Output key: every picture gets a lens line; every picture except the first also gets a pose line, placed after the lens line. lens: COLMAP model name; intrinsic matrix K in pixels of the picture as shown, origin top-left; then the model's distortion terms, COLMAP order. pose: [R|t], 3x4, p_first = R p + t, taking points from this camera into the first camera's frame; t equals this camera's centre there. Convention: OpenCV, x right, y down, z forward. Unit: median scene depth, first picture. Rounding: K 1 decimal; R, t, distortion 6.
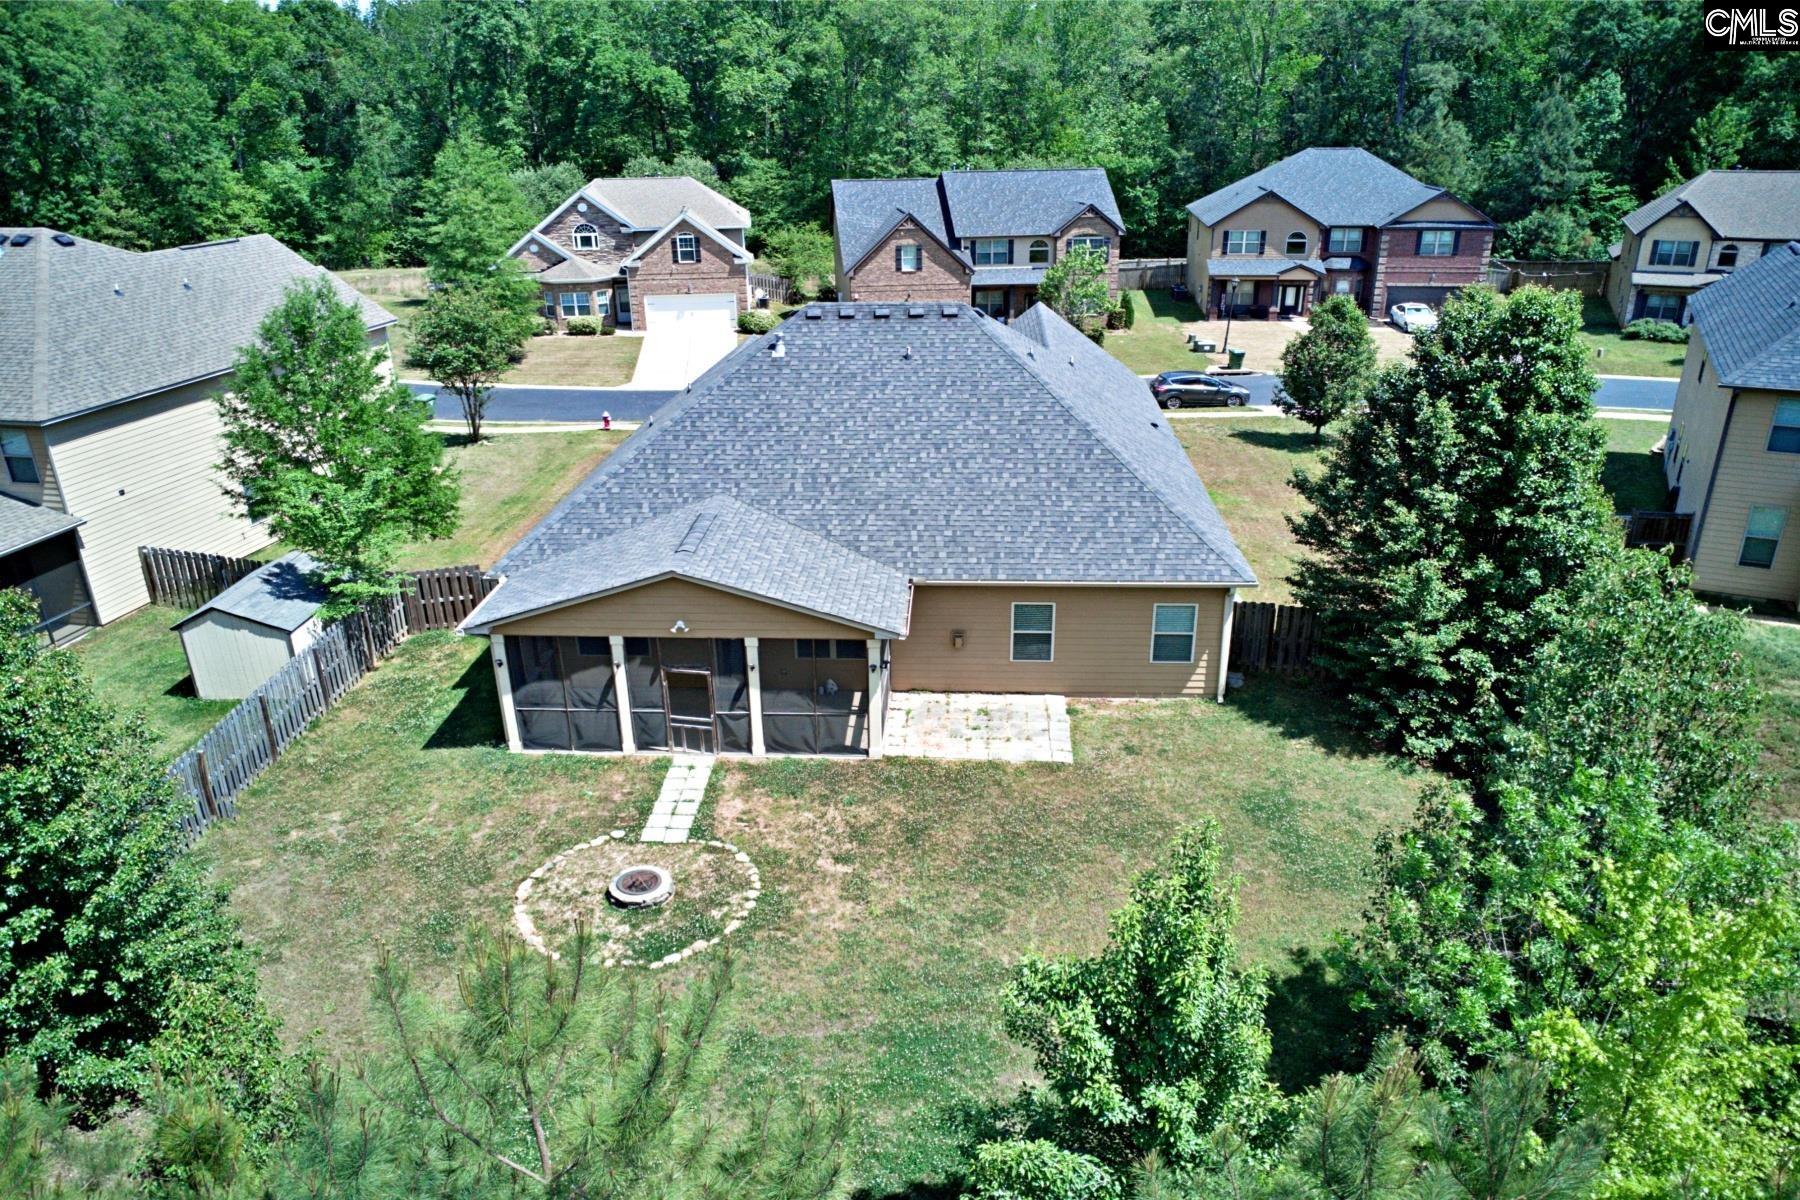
lens RADIAL K [[1170.0, 0, 919.4], [0, 1170.0, 601.9], [0, 0, 1]] dist [-0.007048, -0.040925]
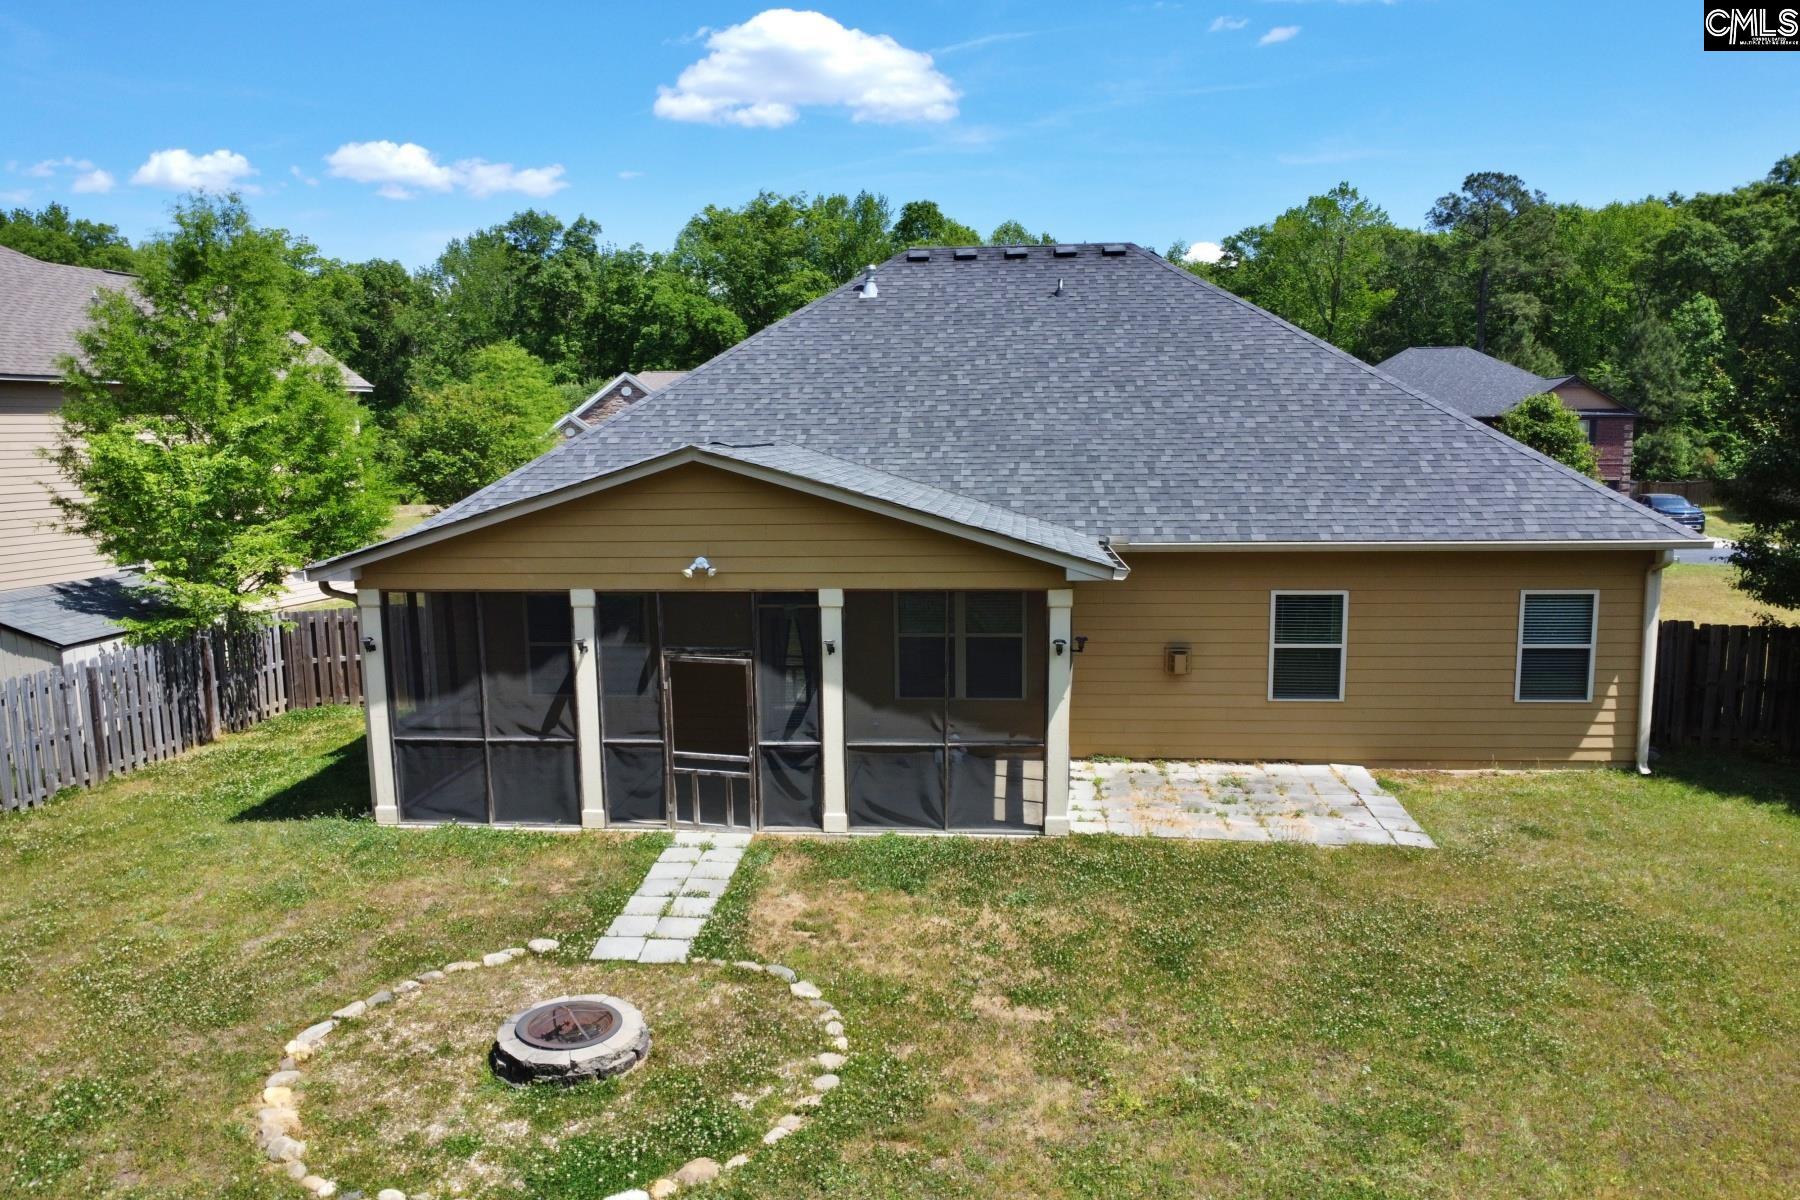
lens RADIAL K [[1170.0, 0, 919.4], [0, 1170.0, 601.9], [0, 0, 1]] dist [-0.007048, -0.040925]
pose [[0.999491, 0.000487, -0.031905, -0.082535], [-0.008910, 0.964377, -0.264382, 0.170967], [0.030640, 0.264532, 0.963890, 0.464991]]
